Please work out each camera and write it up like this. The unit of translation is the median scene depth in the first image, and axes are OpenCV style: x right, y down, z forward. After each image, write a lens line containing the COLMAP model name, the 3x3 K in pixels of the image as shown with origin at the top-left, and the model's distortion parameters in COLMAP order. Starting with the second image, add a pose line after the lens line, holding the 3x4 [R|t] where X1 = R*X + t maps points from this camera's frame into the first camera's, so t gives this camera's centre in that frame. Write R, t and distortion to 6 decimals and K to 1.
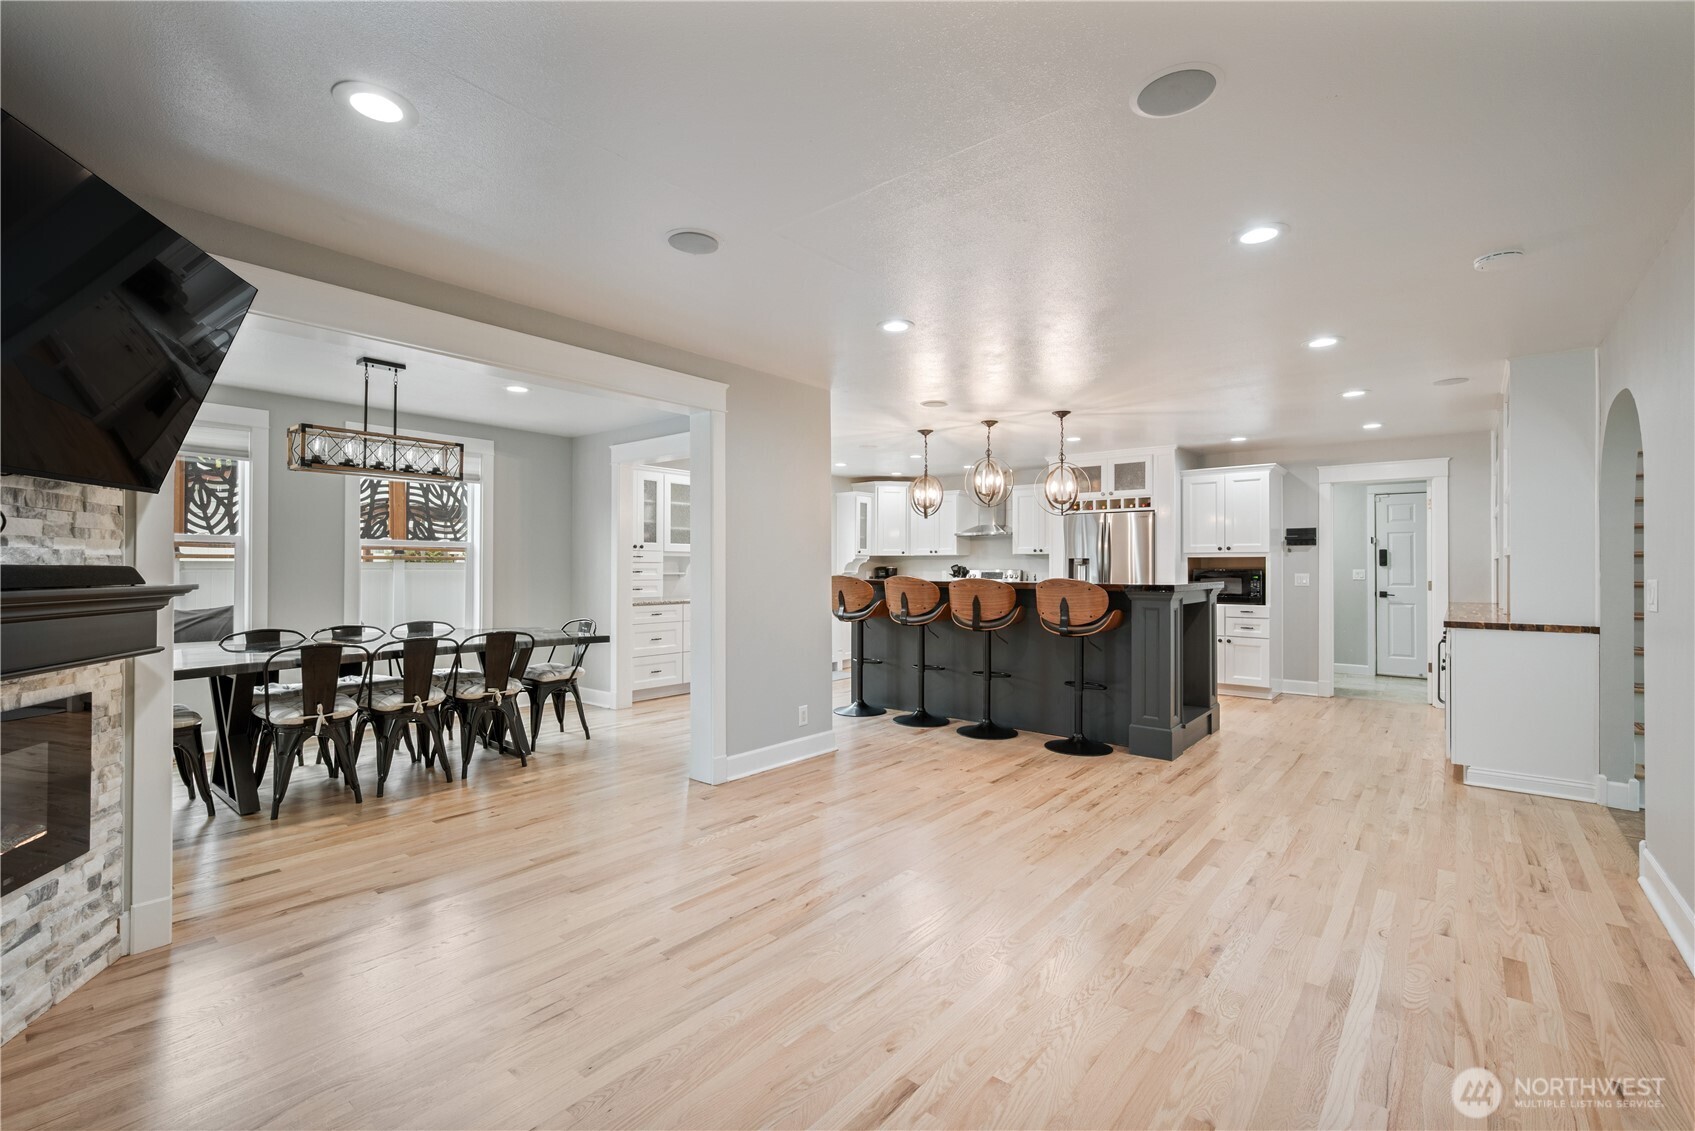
lens RADIAL K [[738.7, 0, 847.0], [0, 738.7, 560.6], [0, 0, 1]] dist [-0.001728, 0.000617]
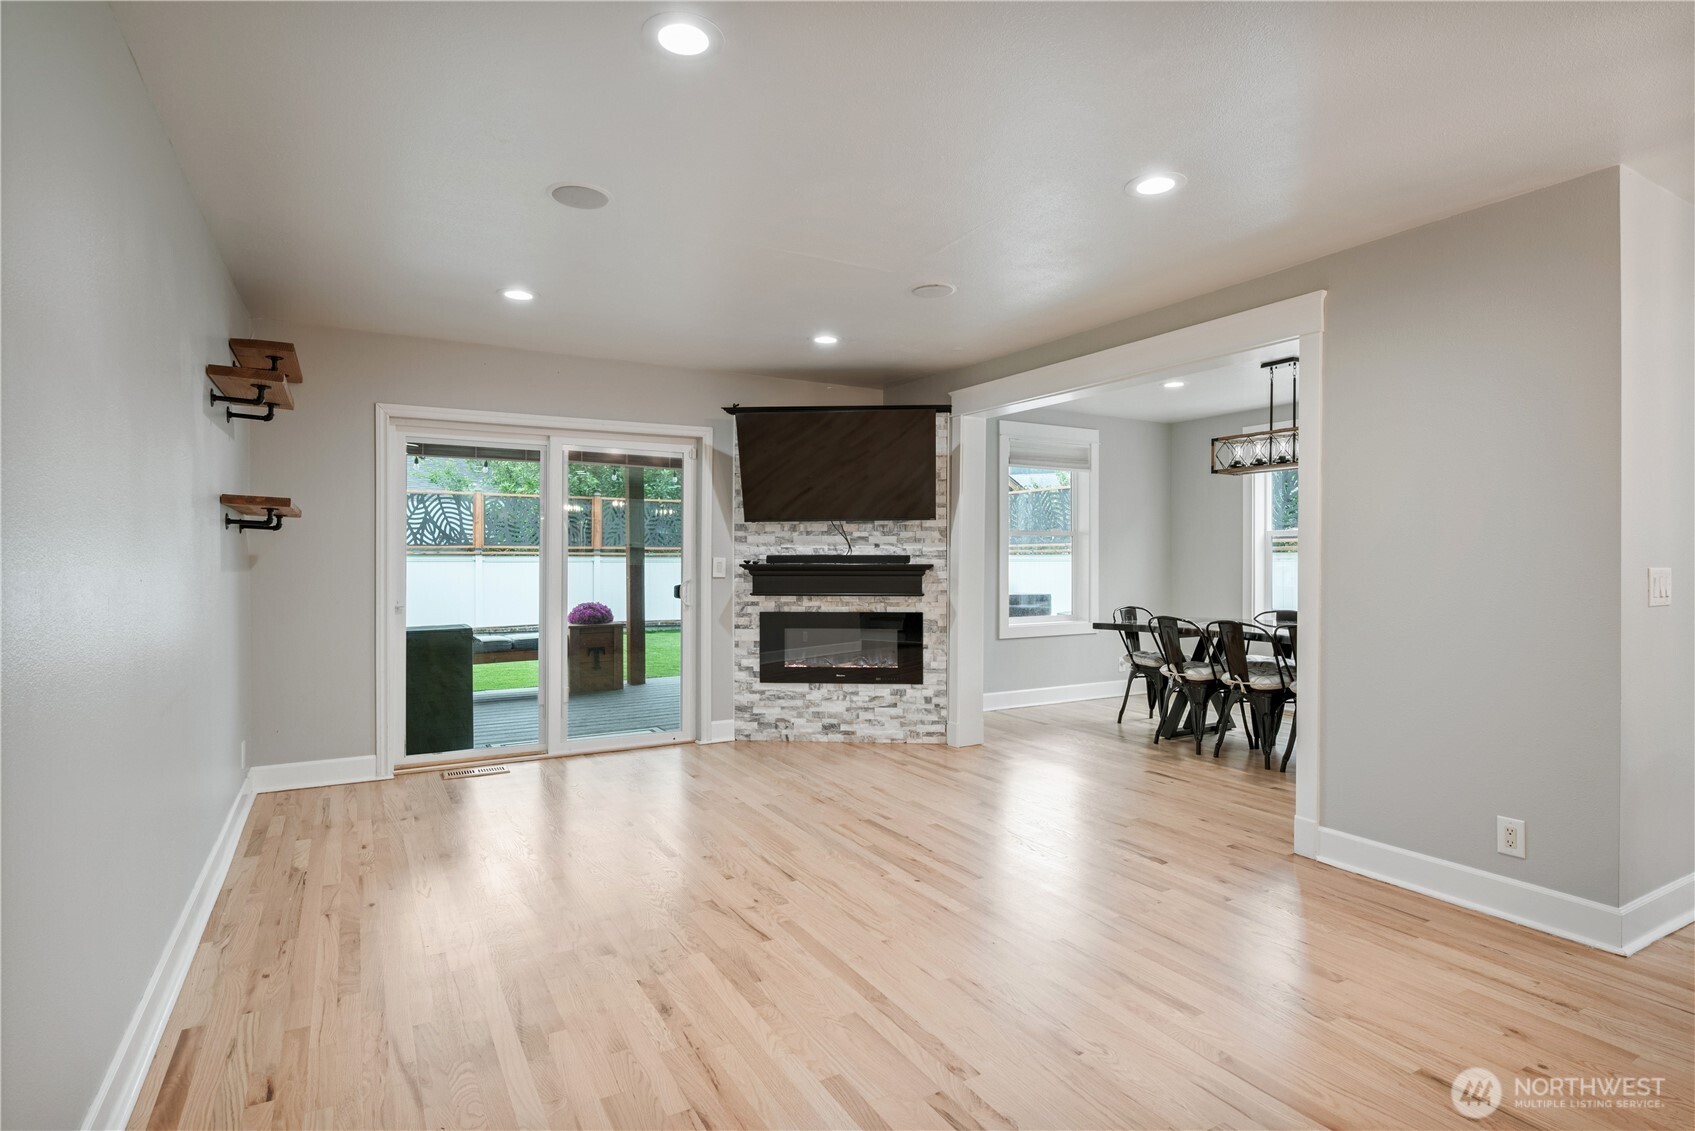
lens RADIAL K [[862.9, 0, 846.7], [0, 862.9, 566.4], [0, 0, 1]] dist [-0.002696, -0.000806]
pose [[-0.349732, 0.007270, -0.936822, 1.230299], [0.007592, 0.999959, 0.004926, 0.021752], [0.936819, -0.005389, -0.349773, 1.413261]]
